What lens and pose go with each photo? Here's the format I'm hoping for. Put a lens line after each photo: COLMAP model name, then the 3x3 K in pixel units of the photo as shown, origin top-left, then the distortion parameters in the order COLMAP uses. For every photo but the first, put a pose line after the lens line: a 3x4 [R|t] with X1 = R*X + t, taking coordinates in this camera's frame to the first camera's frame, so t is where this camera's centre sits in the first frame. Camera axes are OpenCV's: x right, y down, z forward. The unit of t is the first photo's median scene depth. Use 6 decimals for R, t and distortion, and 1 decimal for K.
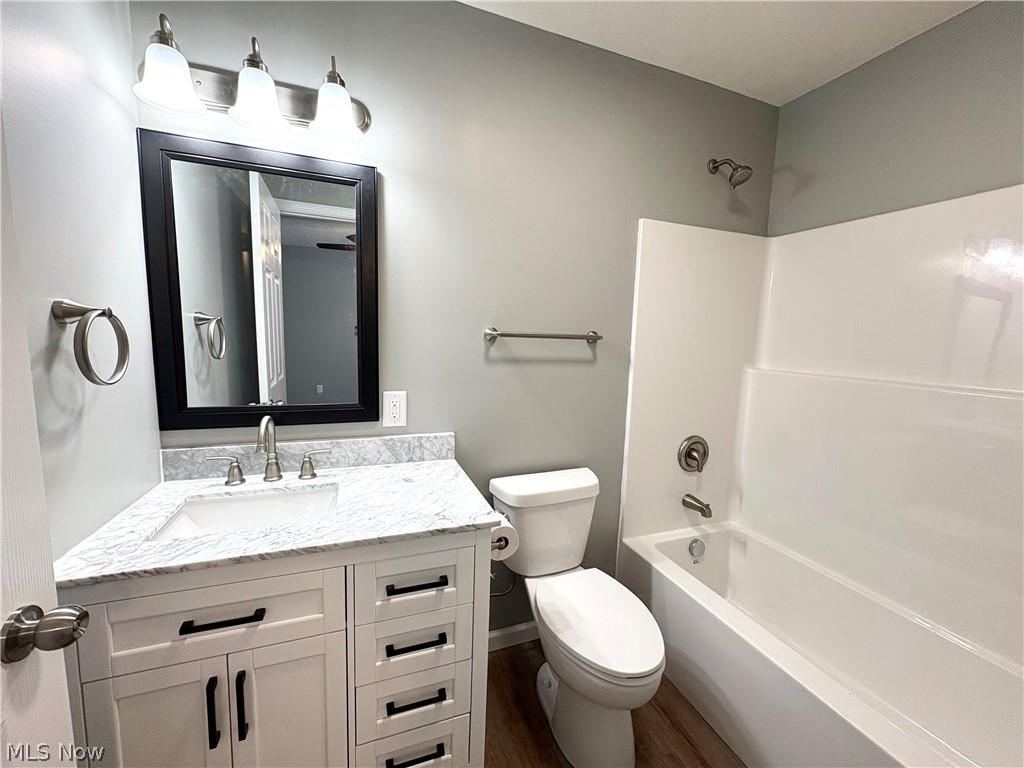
lens RADIAL K [[406.8, 0, 514.1], [0, 406.8, 384.6], [0, 0, 1]] dist [0.000709, -0.000243]
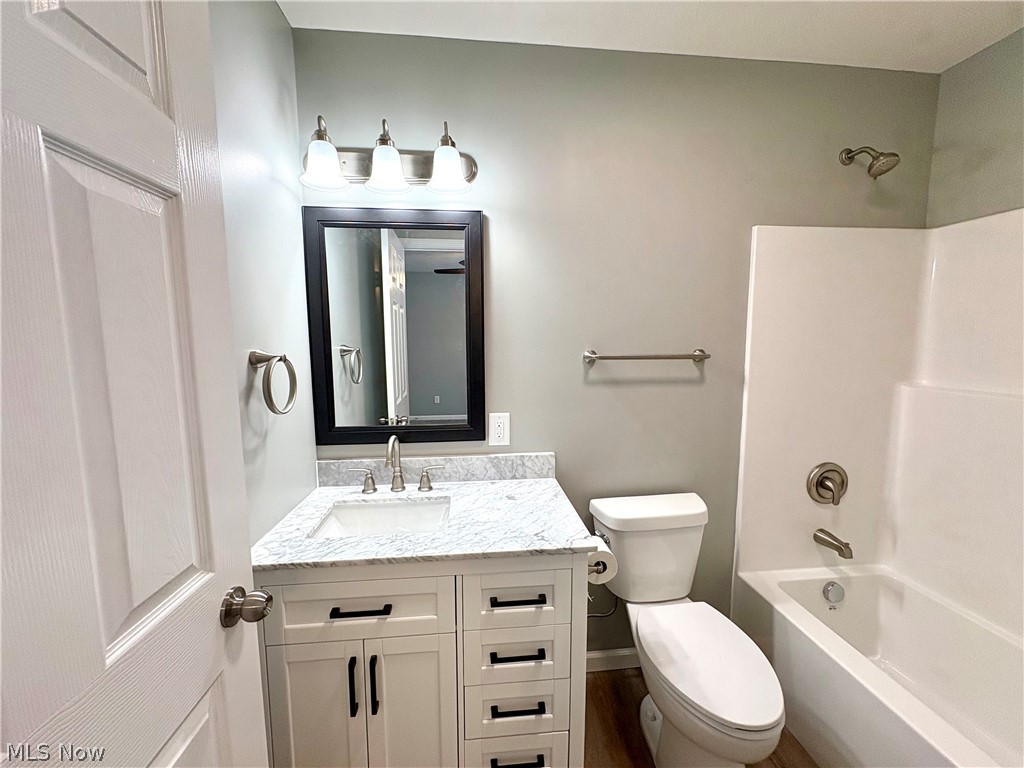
lens RADIAL K [[406.8, 0, 513.3], [0, 406.8, 386.0], [0, 0, 1]] dist [0.000709, -0.000243]
pose [[0.966048, -0.007004, -0.258268, 0.024152], [0.003055, 0.999872, -0.015690, -0.042374], [0.258344, 0.014368, 0.965946, -0.036199]]
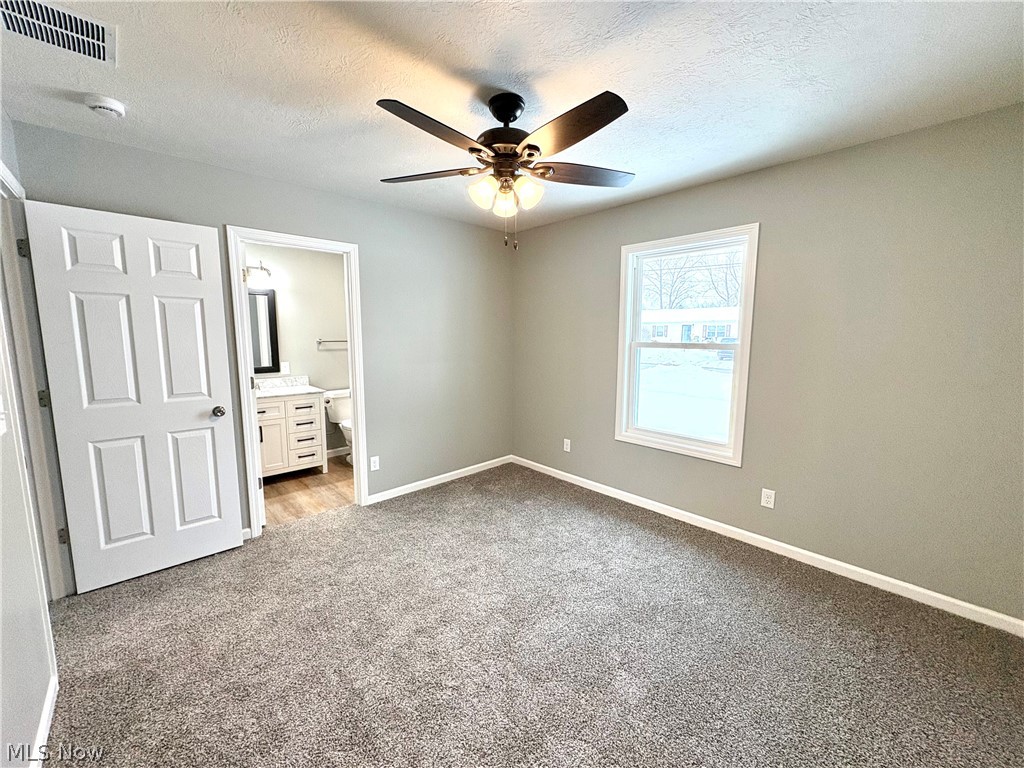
lens RADIAL K [[406.8, 0, 513.8], [0, 406.8, 383.9], [0, 0, 1]] dist [0.000709, -0.000243]
pose [[0.923097, -0.075498, 0.377084, 0.126616], [0.071679, 0.997135, 0.024172, 0.246294], [-0.377829, 0.004716, 0.925863, -2.597645]]
